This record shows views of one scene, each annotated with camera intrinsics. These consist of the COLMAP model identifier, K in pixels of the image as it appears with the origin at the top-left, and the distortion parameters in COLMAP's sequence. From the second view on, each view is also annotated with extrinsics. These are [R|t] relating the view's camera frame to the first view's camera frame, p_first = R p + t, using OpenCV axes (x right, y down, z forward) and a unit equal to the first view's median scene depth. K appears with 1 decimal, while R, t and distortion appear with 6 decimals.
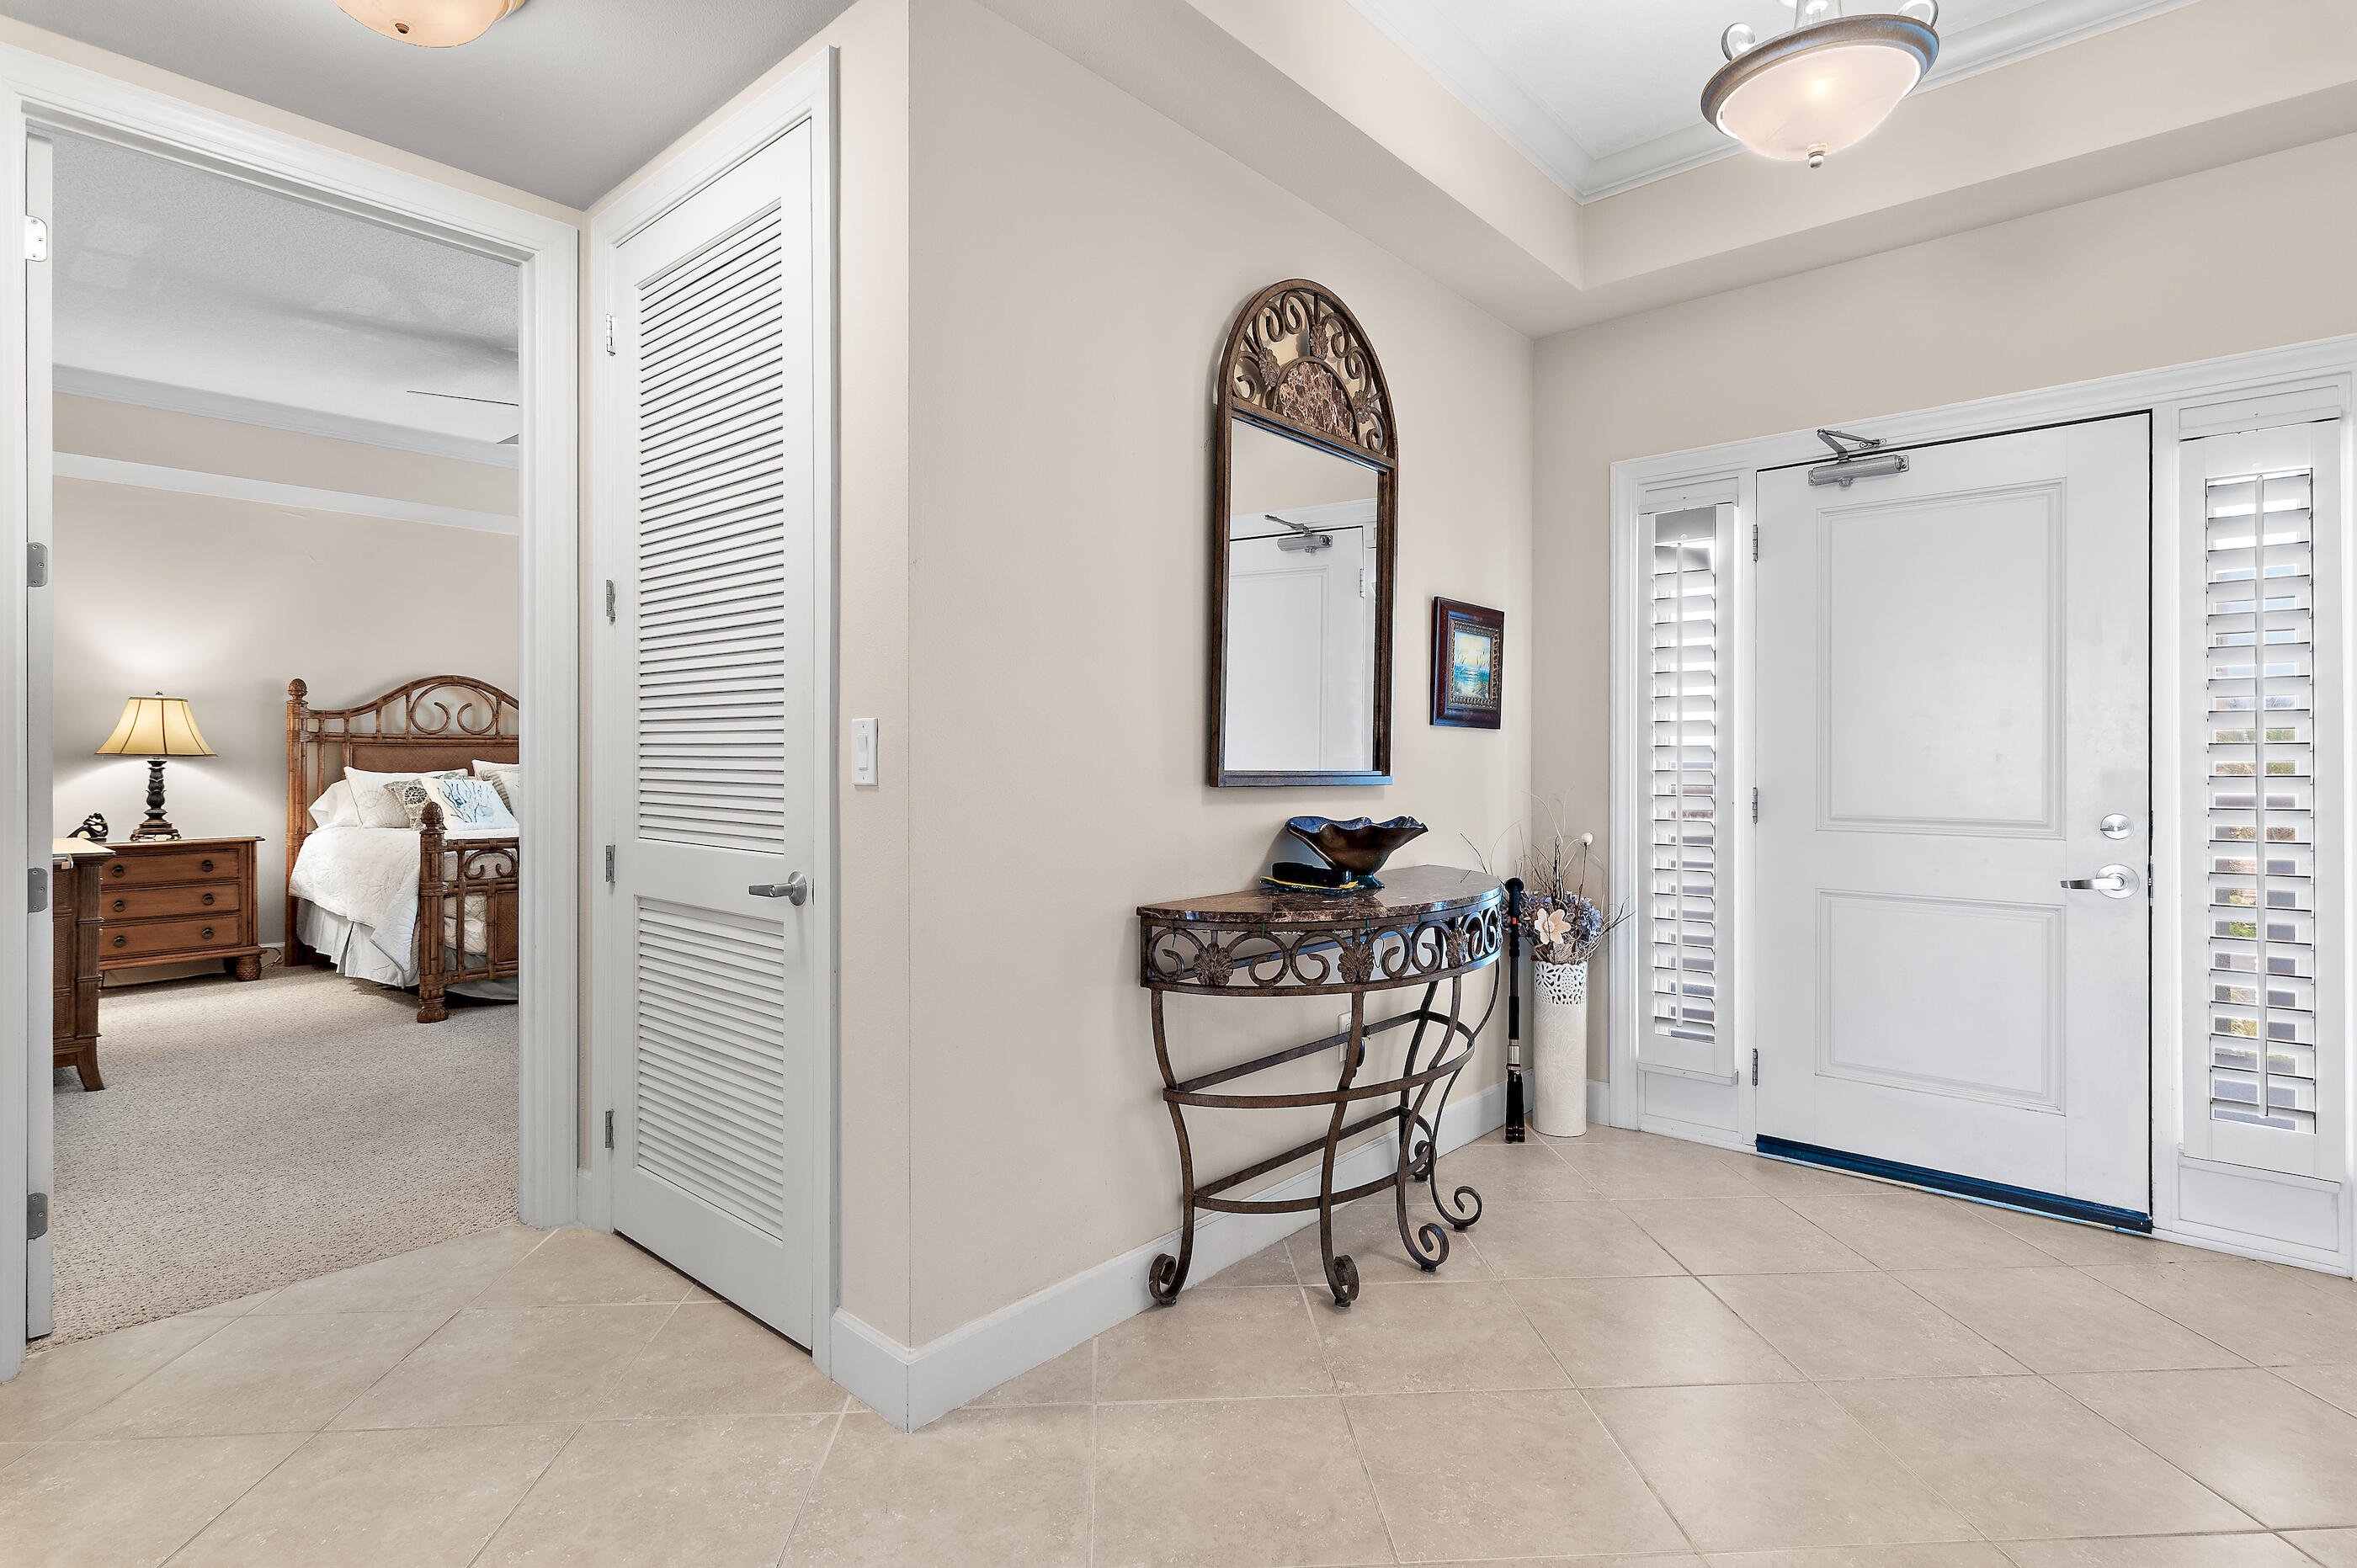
lens RADIAL K [[1167.9, 0, 1182.0], [0, 1167.9, 766.0], [0, 0, 1]] dist [-0.003282, -0.001232]
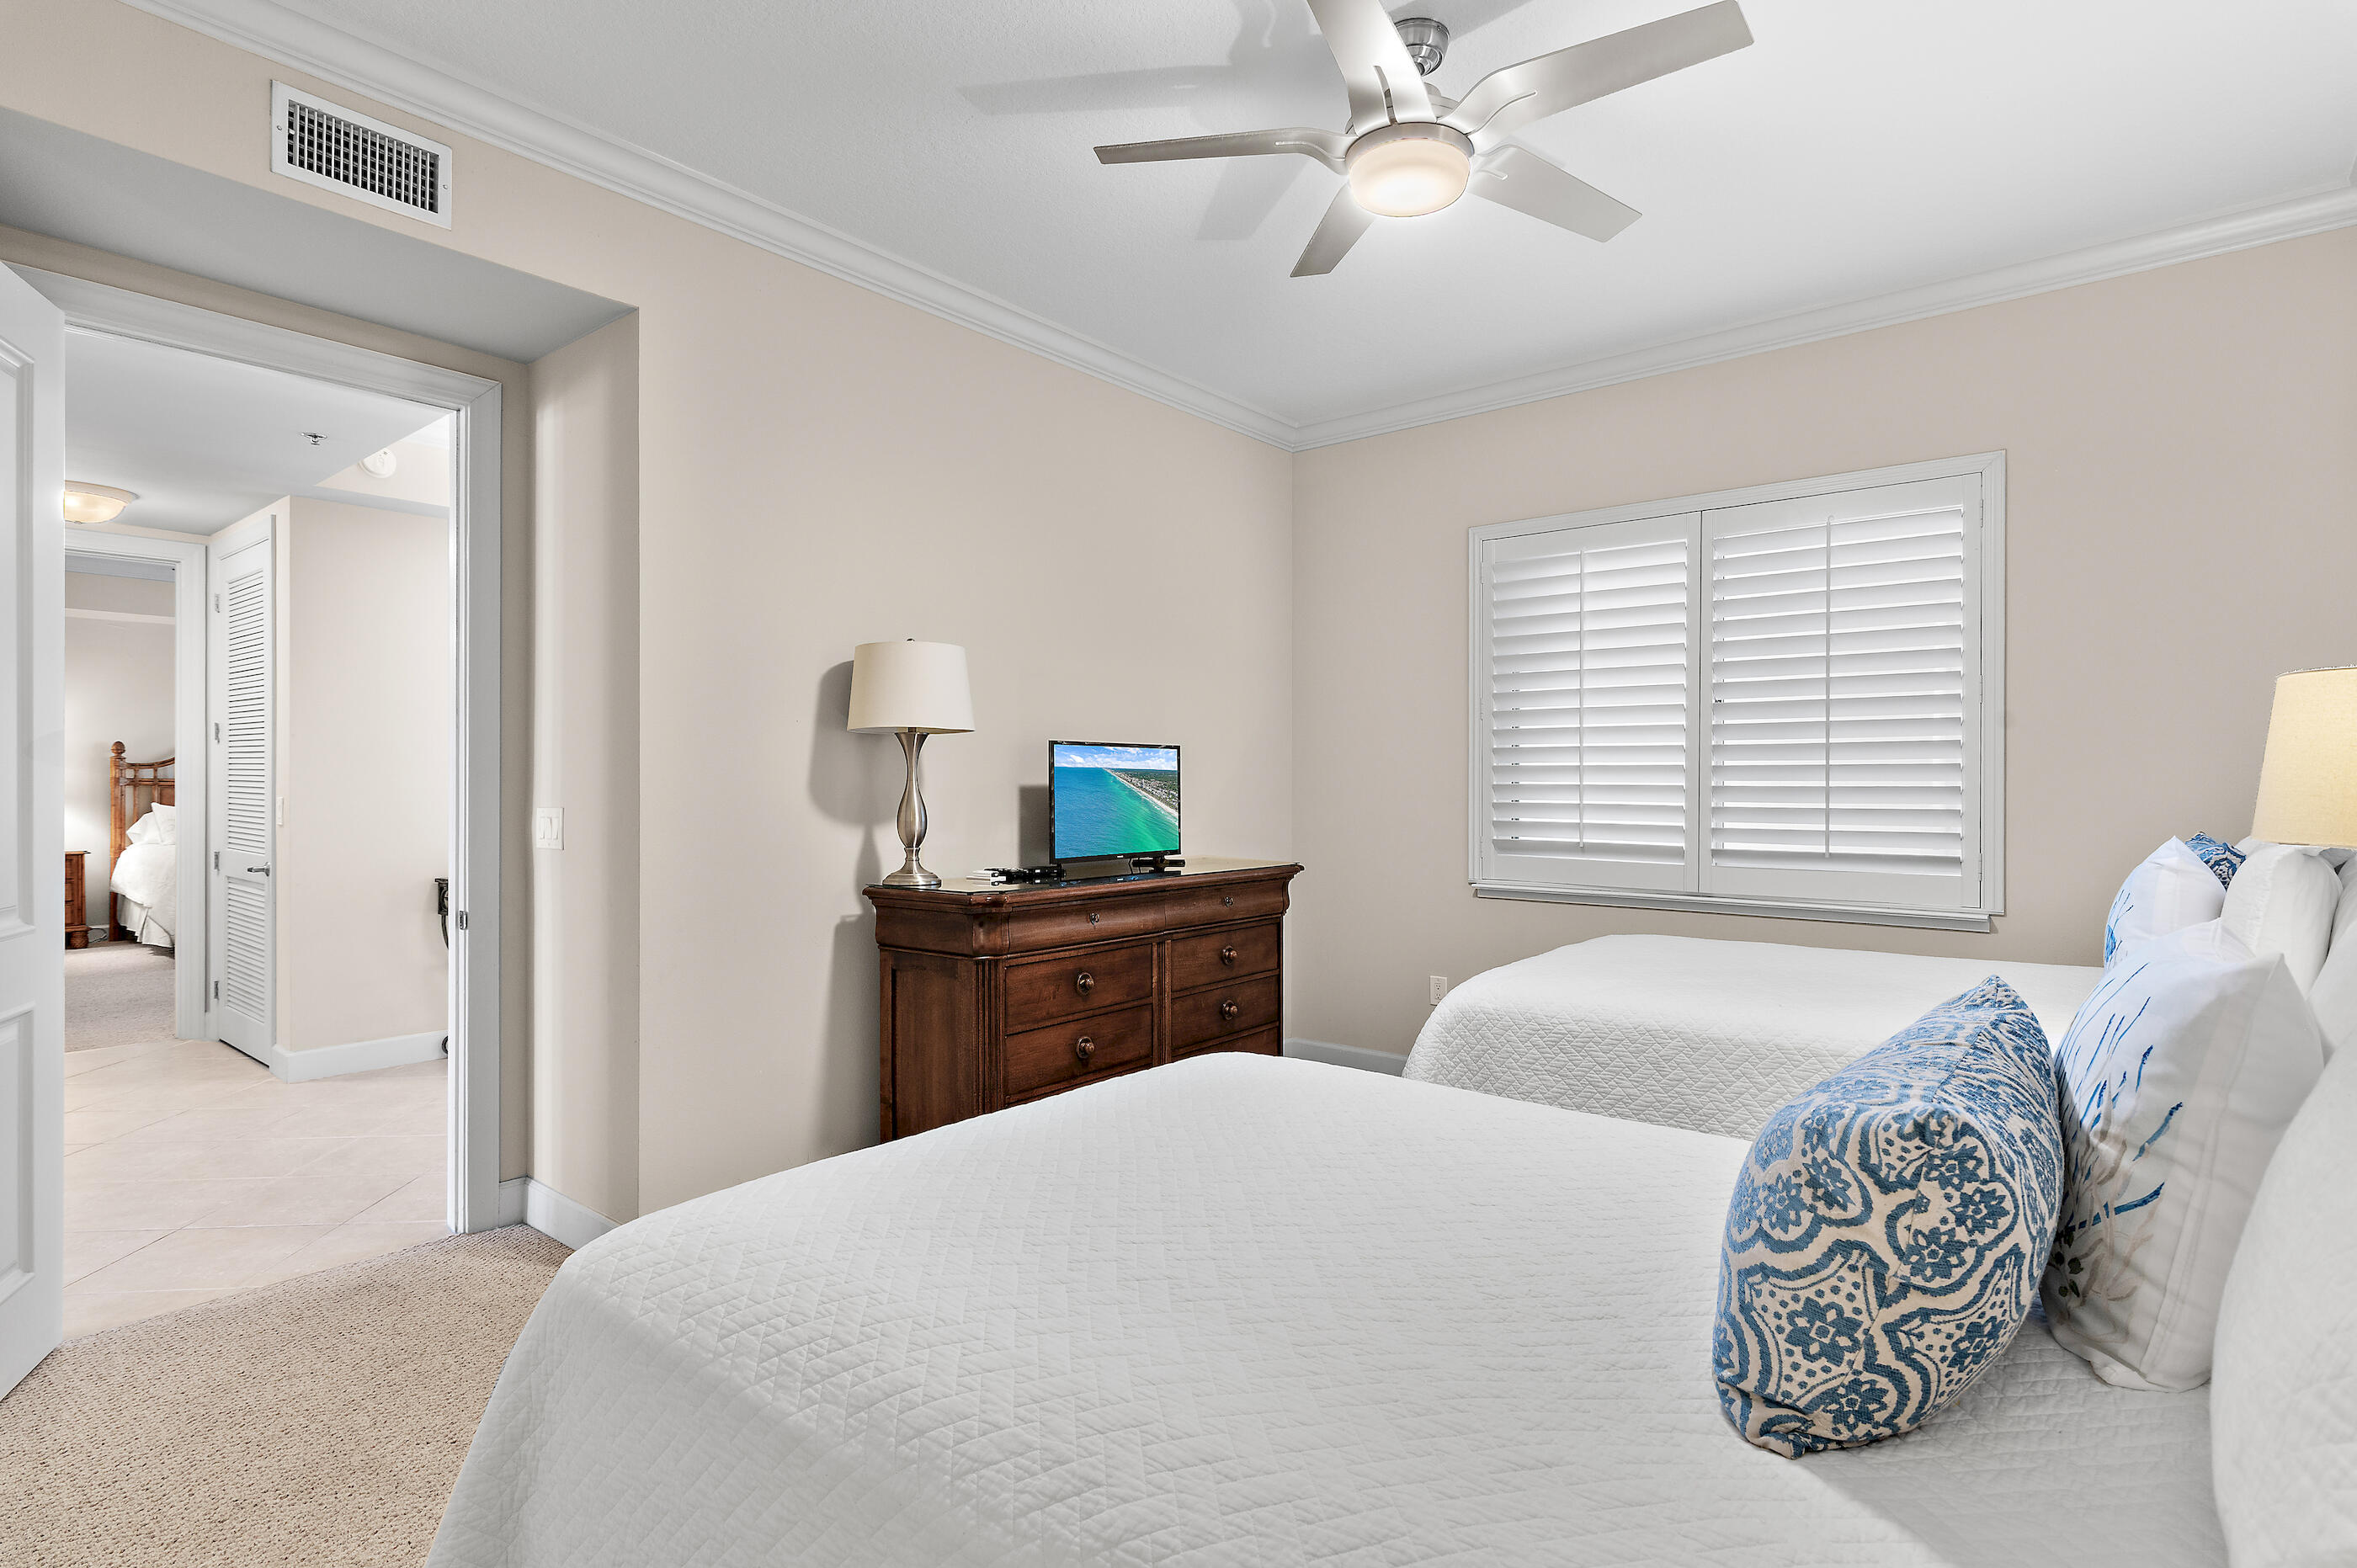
lens RADIAL K [[1167.9, 0, 1176.9], [0, 1167.9, 789.6], [0, 0, 1]] dist [-0.005441, -0.000731]
pose [[0.999104, 0.003247, 0.042197, 0.492008], [-0.003282, 0.999994, 0.000757, -0.021051], [-0.042195, -0.000895, 0.999109, -0.494188]]
